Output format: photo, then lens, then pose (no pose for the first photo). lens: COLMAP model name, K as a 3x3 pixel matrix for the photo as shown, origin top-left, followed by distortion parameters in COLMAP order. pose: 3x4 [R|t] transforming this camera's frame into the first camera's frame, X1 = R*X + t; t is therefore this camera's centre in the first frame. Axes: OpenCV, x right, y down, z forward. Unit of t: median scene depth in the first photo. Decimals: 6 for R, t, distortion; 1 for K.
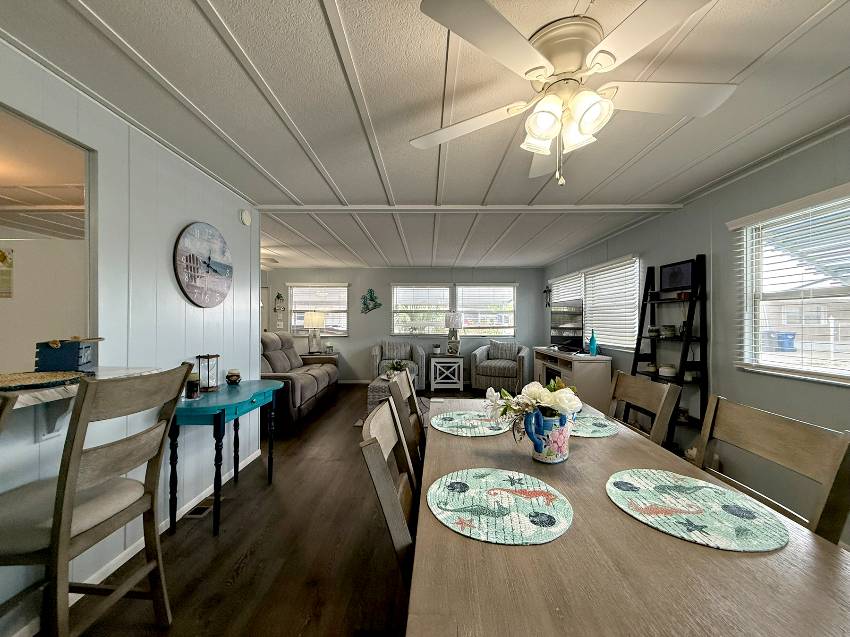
lens RADIAL K [[354.2, 0, 420.9], [0, 354.2, 313.6], [0, 0, 1]] dist [-0.000134, 0.000338]
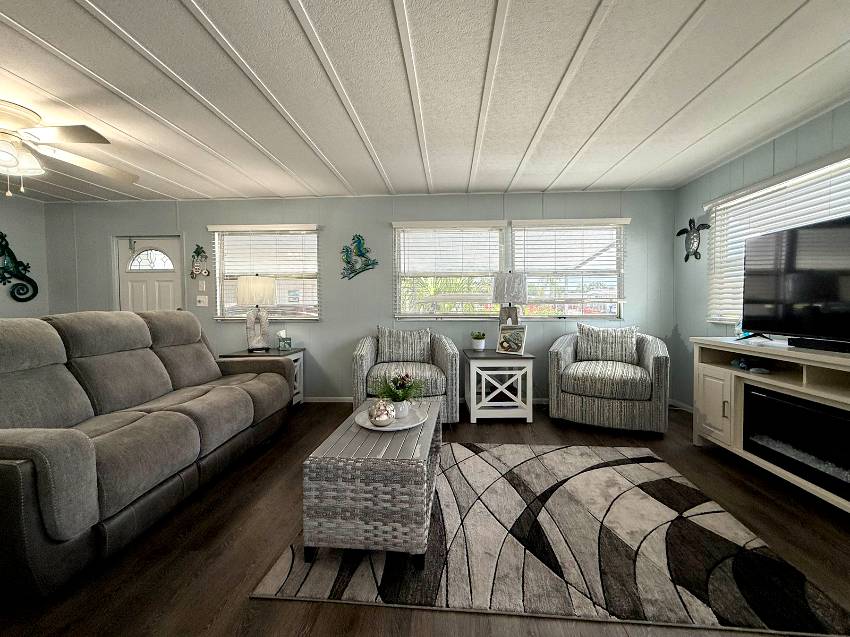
lens RADIAL K [[354.2, 0, 420.9], [0, 354.2, 313.6], [0, 0, 1]] dist [-0.000134, 0.000338]
pose [[0.998096, -0.010828, -0.060721, -0.010498], [0.013201, 0.999159, 0.038823, 0.035799], [0.060249, -0.039550, 0.997400, 0.465900]]
